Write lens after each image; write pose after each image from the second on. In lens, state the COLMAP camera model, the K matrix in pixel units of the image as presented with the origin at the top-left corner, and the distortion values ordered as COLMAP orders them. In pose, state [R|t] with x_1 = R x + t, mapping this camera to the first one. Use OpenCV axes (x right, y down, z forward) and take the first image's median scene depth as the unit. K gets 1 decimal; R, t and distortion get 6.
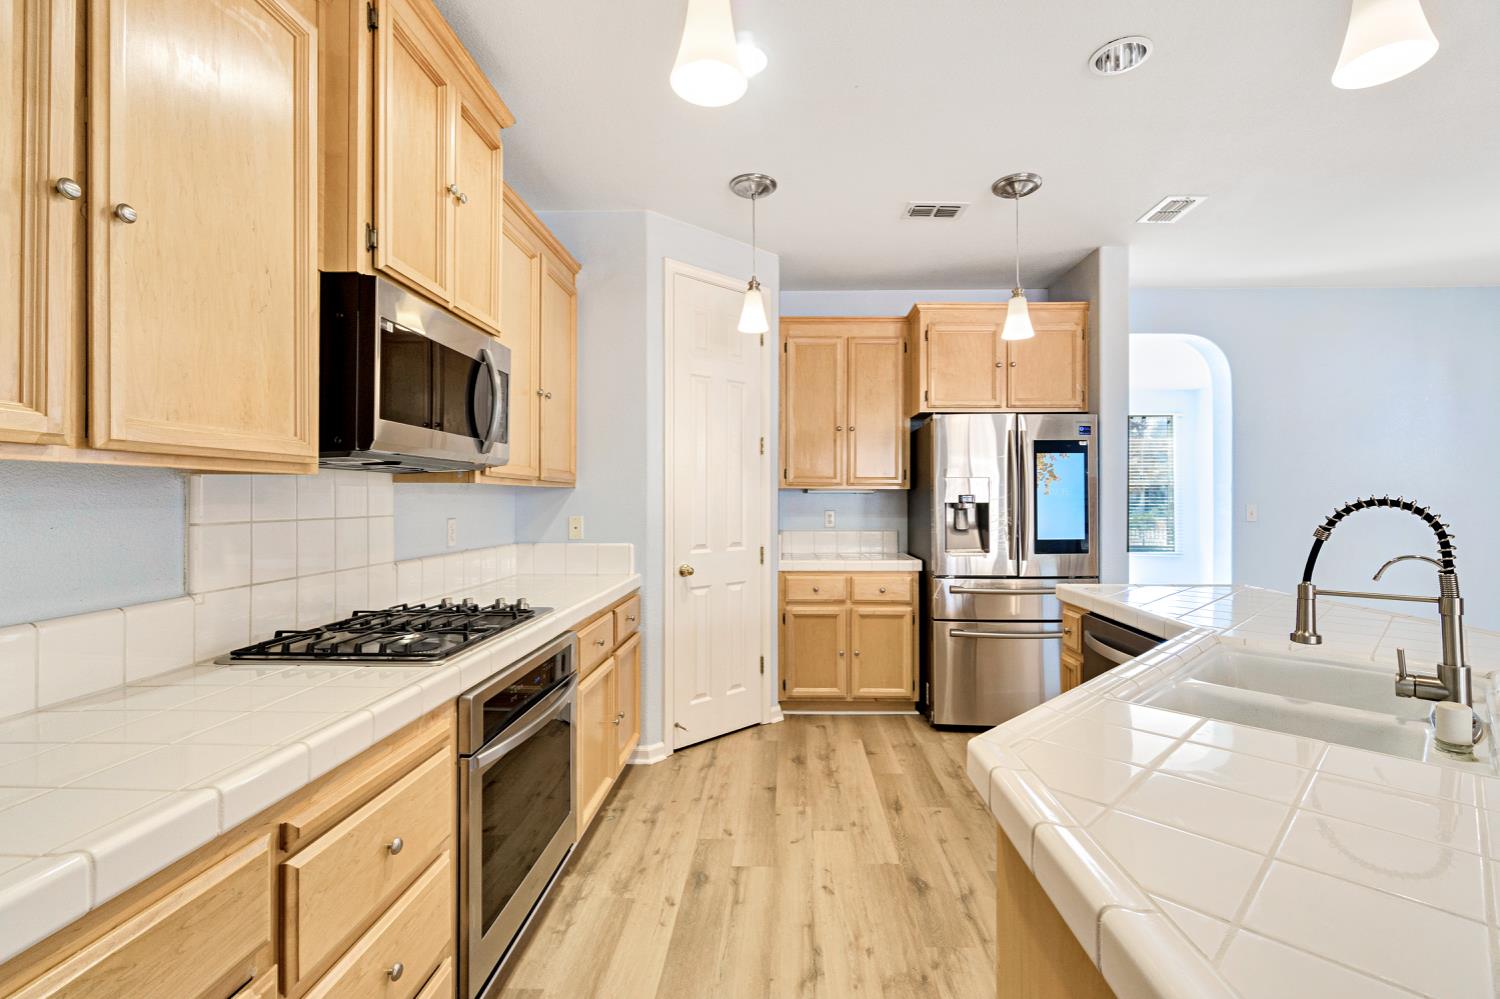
lens RADIAL K [[672.6, 0, 778.9], [0, 672.6, 499.8], [0, 0, 1]] dist [-0.000490, 0.000148]
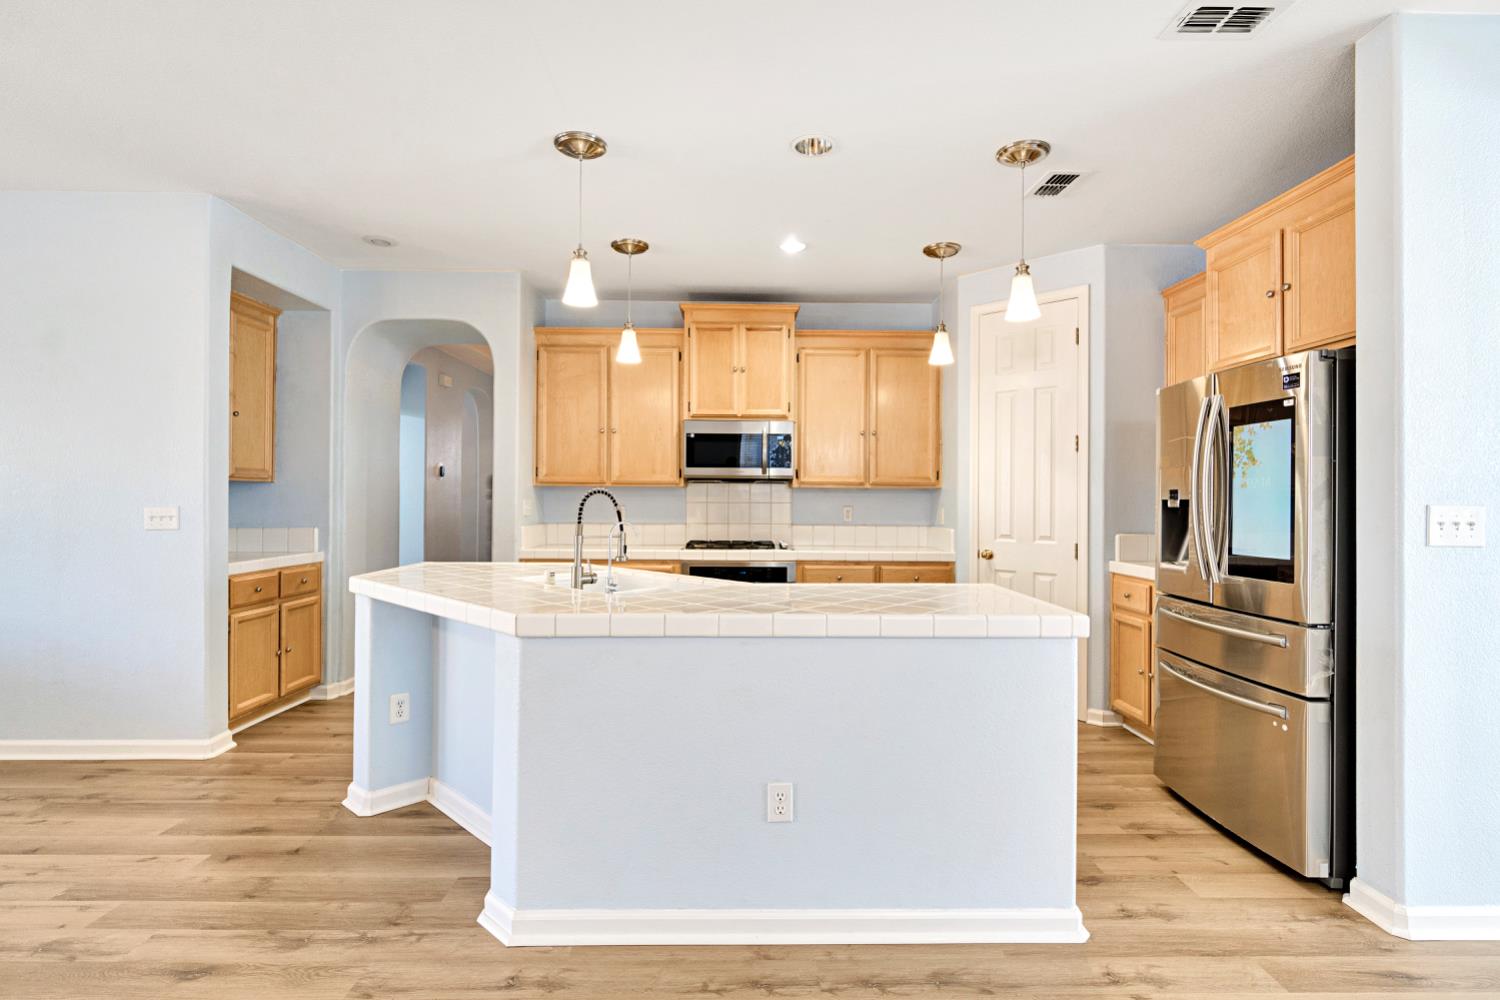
lens RADIAL K [[735.8, 0, 755.7], [0, 735.8, 499.3], [0, 0, 1]] dist [0.002321, -0.000460]
pose [[0.033861, 0.000167, -0.999427, 1.288192], [-0.007615, 0.999971, -0.000091, 0.008935], [0.999398, 0.007614, 0.033862, 0.573807]]
